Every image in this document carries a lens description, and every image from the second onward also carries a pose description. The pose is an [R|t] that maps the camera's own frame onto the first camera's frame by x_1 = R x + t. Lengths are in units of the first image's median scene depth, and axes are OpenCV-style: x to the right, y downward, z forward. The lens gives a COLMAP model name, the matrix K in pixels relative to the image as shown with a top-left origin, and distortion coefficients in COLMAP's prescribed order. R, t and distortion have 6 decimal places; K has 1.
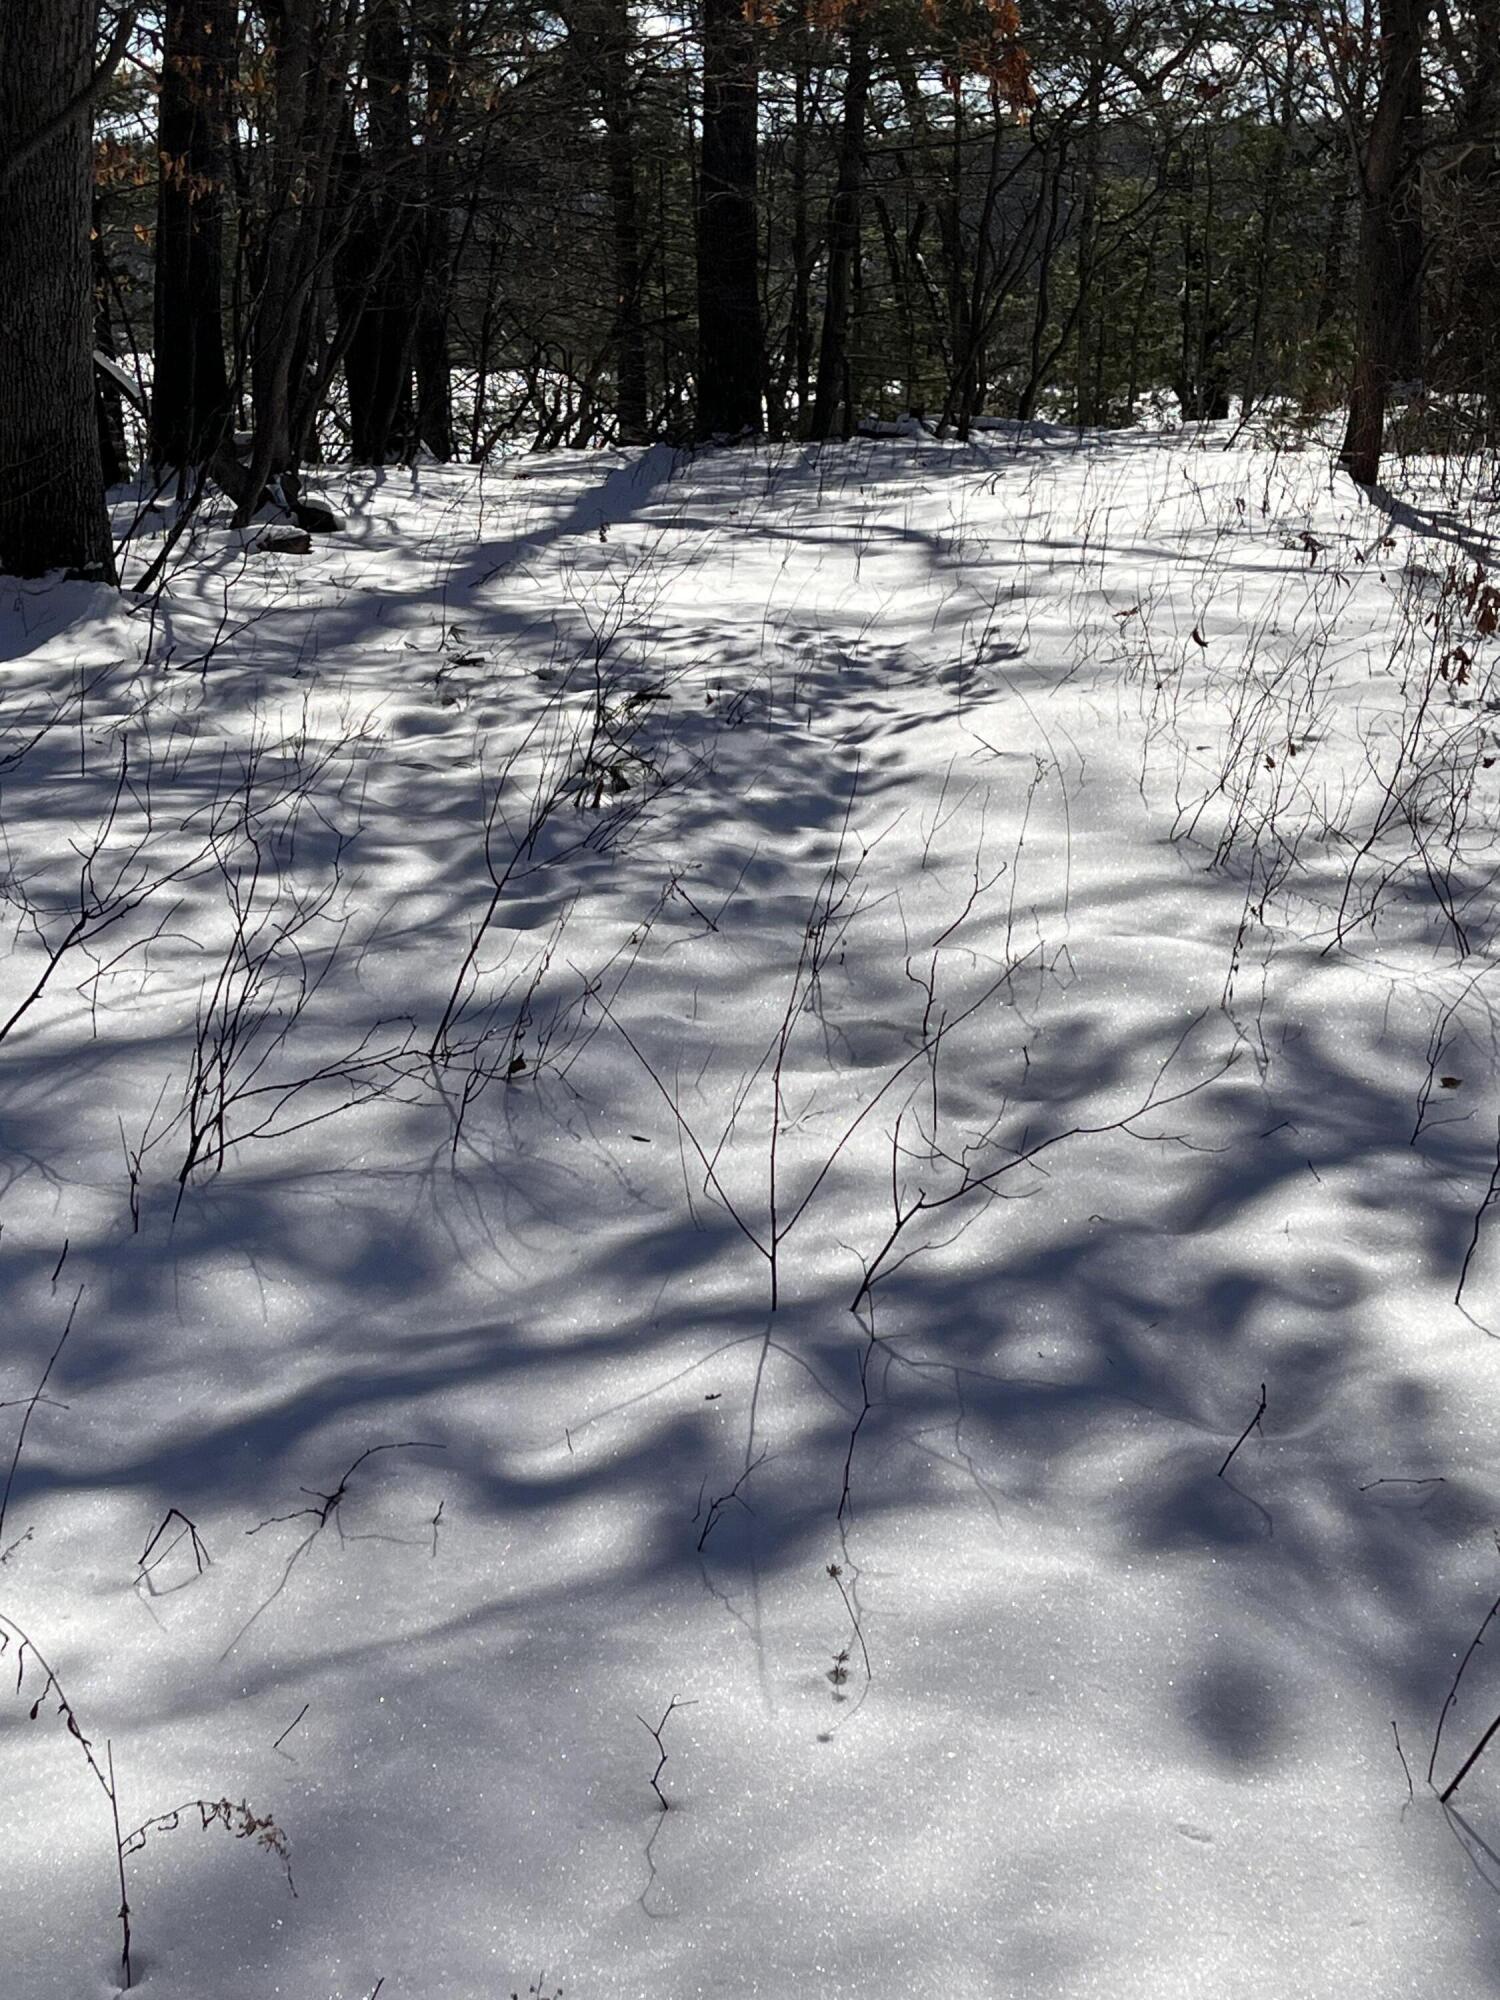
lens RADIAL K [[3018.5, 0, 750.0], [0, 3018.5, 1000.0], [0, 0, 1]] dist [0.073757, -0.047857]
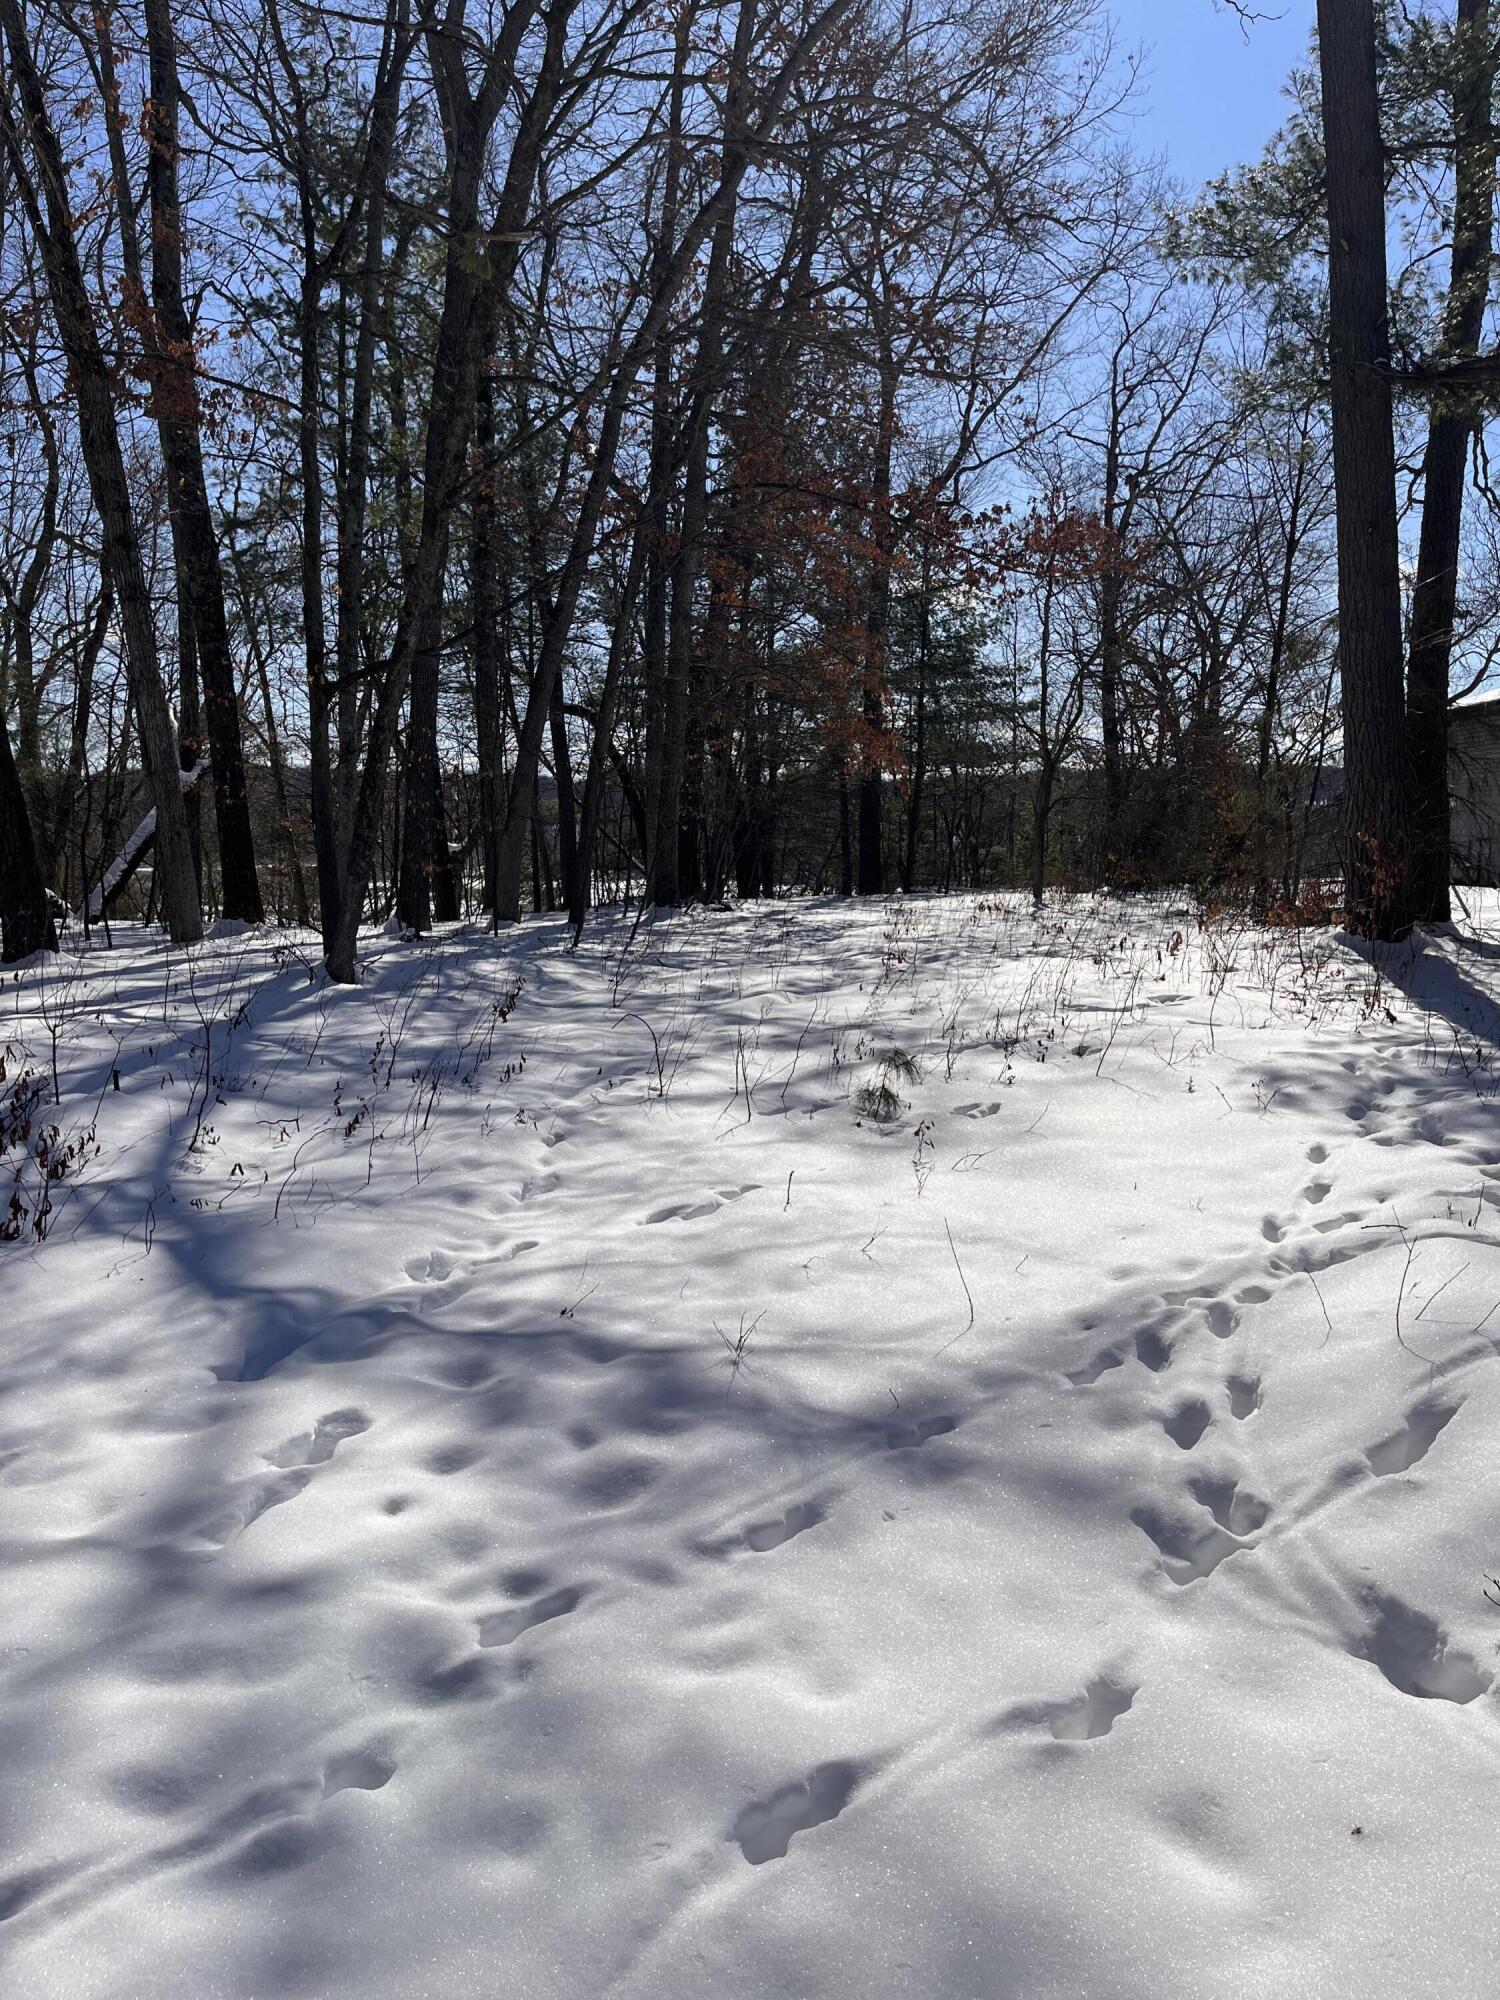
lens RADIAL K [[1519.4, 0, 744.2], [0, 1519.4, 990.6], [0, 0, 1]] dist [0.067181, -0.107118]
pose [[0.992066, -0.002833, -0.125684, 0.156523], [-0.014675, 0.990302, -0.138154, 0.288165], [0.124856, 0.138902, 0.982404, -1.146436]]
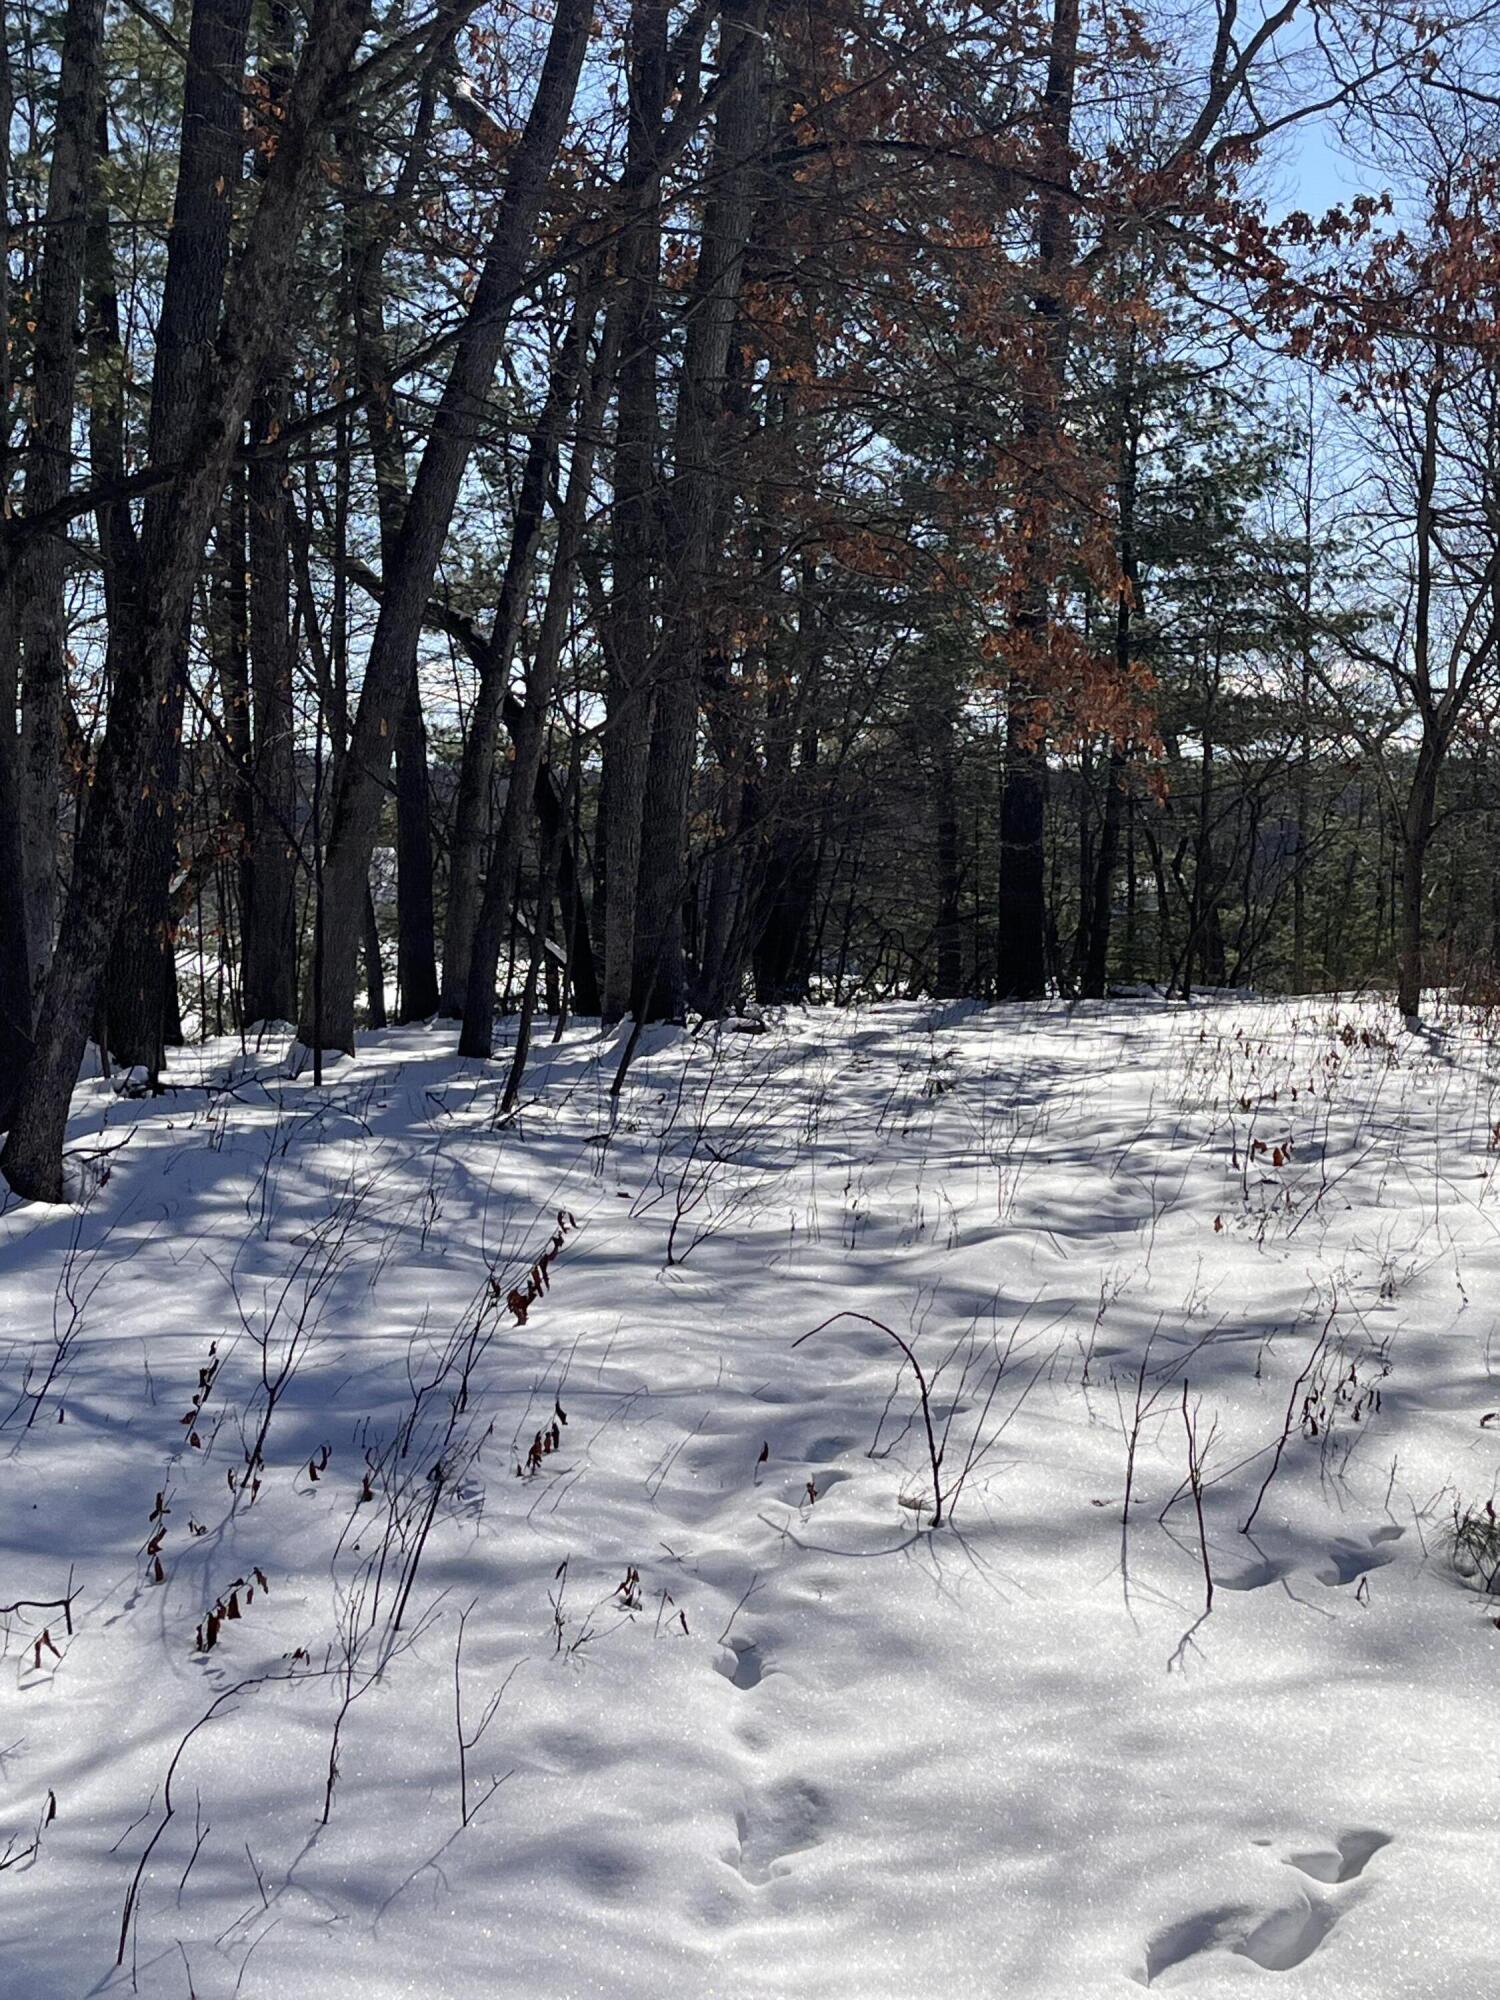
lens RADIAL K [[3018.5, 0, 750.0], [0, 3018.5, 1000.0], [0, 0, 1]] dist [0.073757, -0.047857]
pose [[0.994591, 0.004610, -0.103763, 0.039540], [-0.025172, 0.979932, -0.197737, 0.252311], [0.100769, 0.199279, 0.974748, -1.003267]]
